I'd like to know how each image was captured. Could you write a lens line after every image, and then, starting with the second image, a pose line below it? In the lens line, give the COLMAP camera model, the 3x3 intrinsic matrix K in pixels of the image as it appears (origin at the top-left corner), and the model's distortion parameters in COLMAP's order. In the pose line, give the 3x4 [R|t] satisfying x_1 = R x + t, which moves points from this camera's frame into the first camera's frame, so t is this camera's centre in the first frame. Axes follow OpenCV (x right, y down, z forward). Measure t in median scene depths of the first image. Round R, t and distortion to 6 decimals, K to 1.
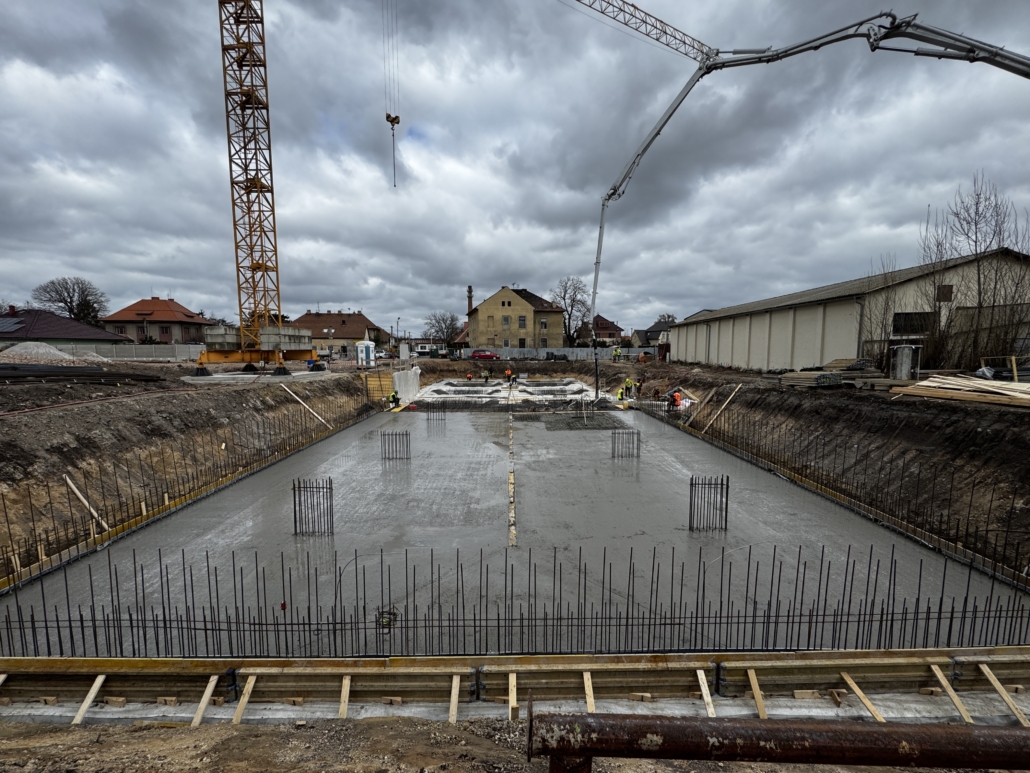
lens RADIAL K [[409.5, 0, 515.0], [0, 409.5, 386.5], [0, 0, 1]] dist [-0.002791, -0.000477]
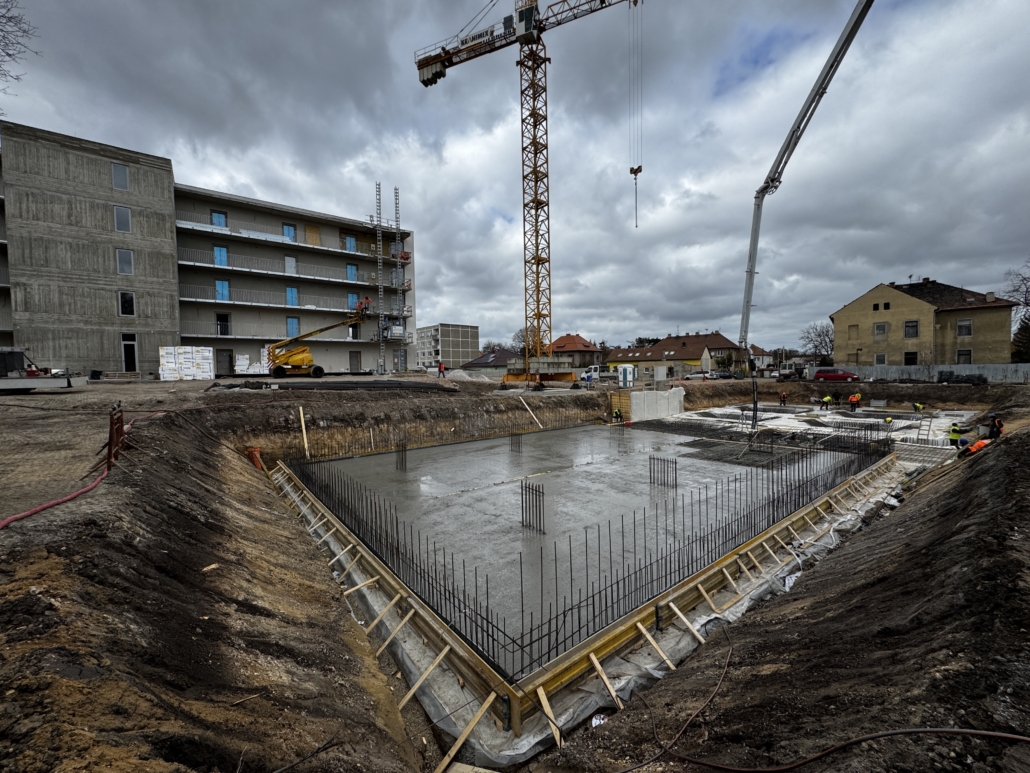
lens RADIAL K [[409.5, 0, 515.0], [0, 409.5, 386.5], [0, 0, 1]] dist [-0.002791, -0.000477]
pose [[0.608647, 0.020021, -0.793188, 0.204414], [-0.057860, 0.998140, -0.019205, -0.004839], [0.791328, 0.057583, 0.608674, 0.032919]]
